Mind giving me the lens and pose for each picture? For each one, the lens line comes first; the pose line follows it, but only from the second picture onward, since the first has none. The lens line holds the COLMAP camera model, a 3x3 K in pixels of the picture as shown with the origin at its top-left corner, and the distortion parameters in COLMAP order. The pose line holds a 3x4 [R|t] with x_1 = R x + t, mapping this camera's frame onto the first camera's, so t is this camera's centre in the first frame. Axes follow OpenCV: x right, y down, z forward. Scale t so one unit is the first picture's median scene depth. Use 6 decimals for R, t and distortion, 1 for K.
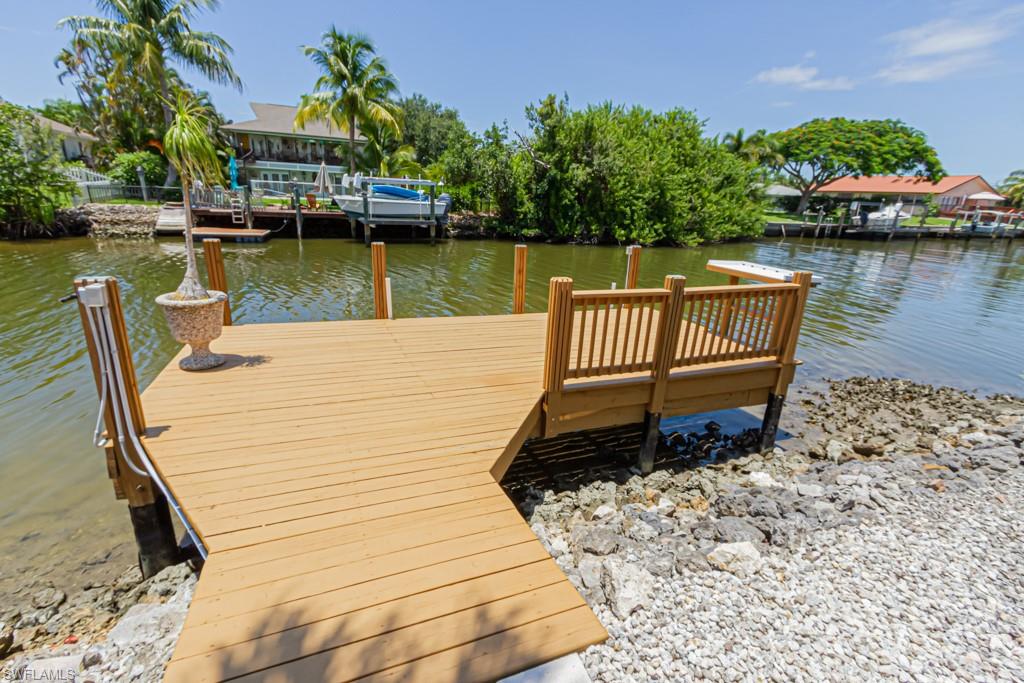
lens RADIAL K [[465.2, 0, 502.6], [0, 465.2, 342.4], [0, 0, 1]] dist [0.006900, -0.003190]
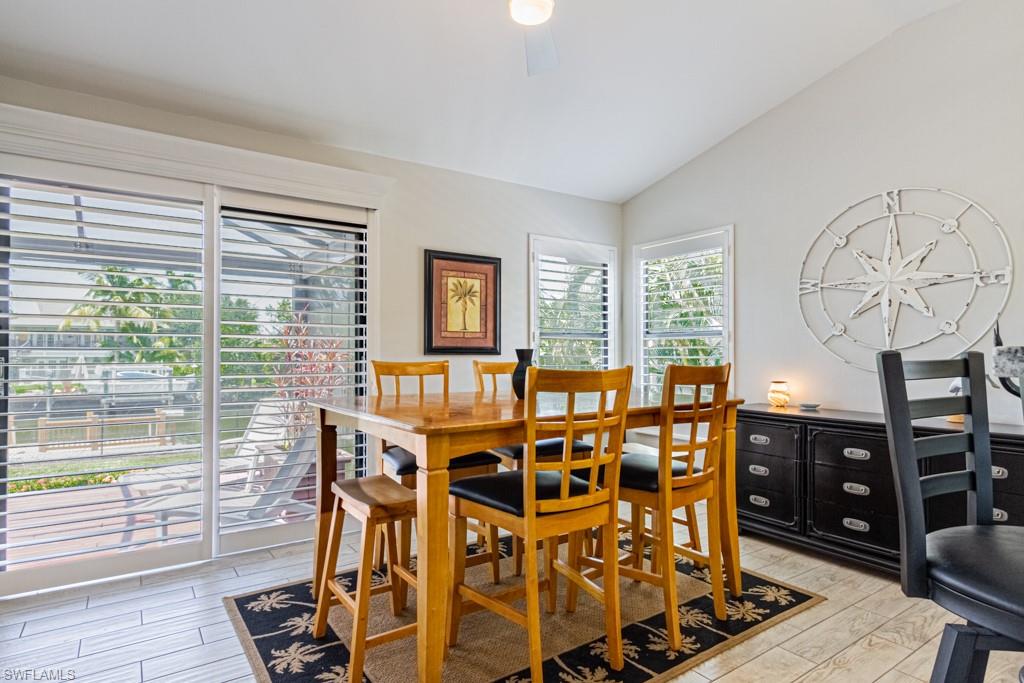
lens RADIAL K [[548.6, 0, 495.5], [0, 548.6, 349.0], [0, 0, 1]] dist [0.005328, -0.001342]
pose [[0.979834, -0.050556, 0.193310, 0.359707], [0.107867, 0.948211, -0.298764, 0.127931], [-0.168194, 0.313591, 0.934544, -0.473292]]
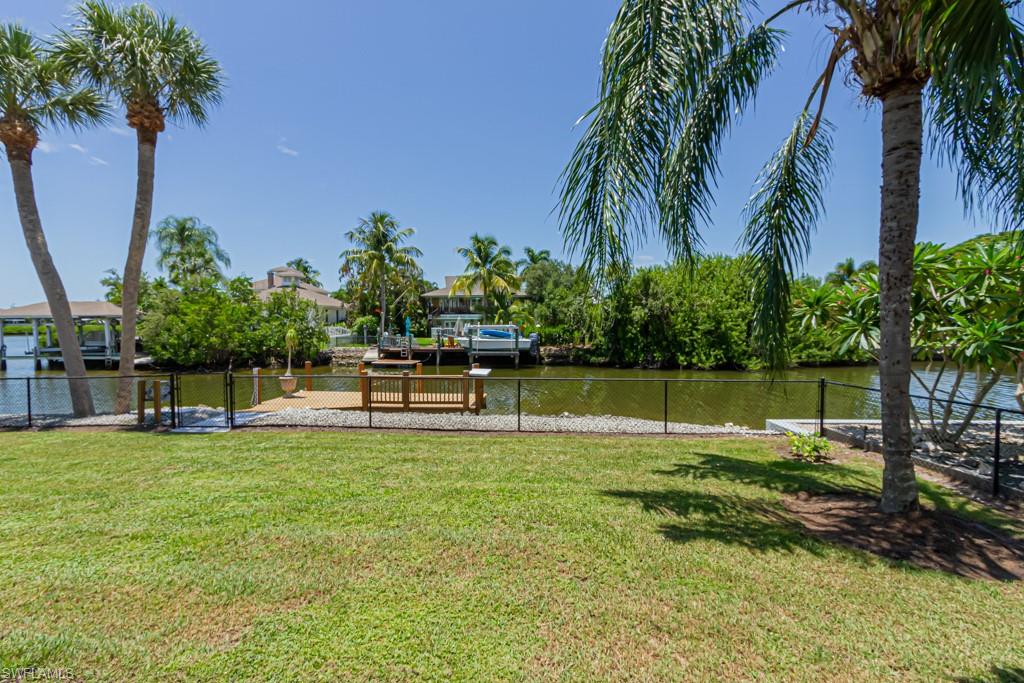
lens RADIAL K [[465.2, 0, 500.8], [0, 465.2, 342.1], [0, 0, 1]] dist [0.006900, -0.003190]
pose [[0.906380, -0.030657, -0.421349, 0.342068], [-0.085783, 0.963230, -0.254616, 0.062072], [0.413662, 0.266923, 0.870423, -0.219724]]
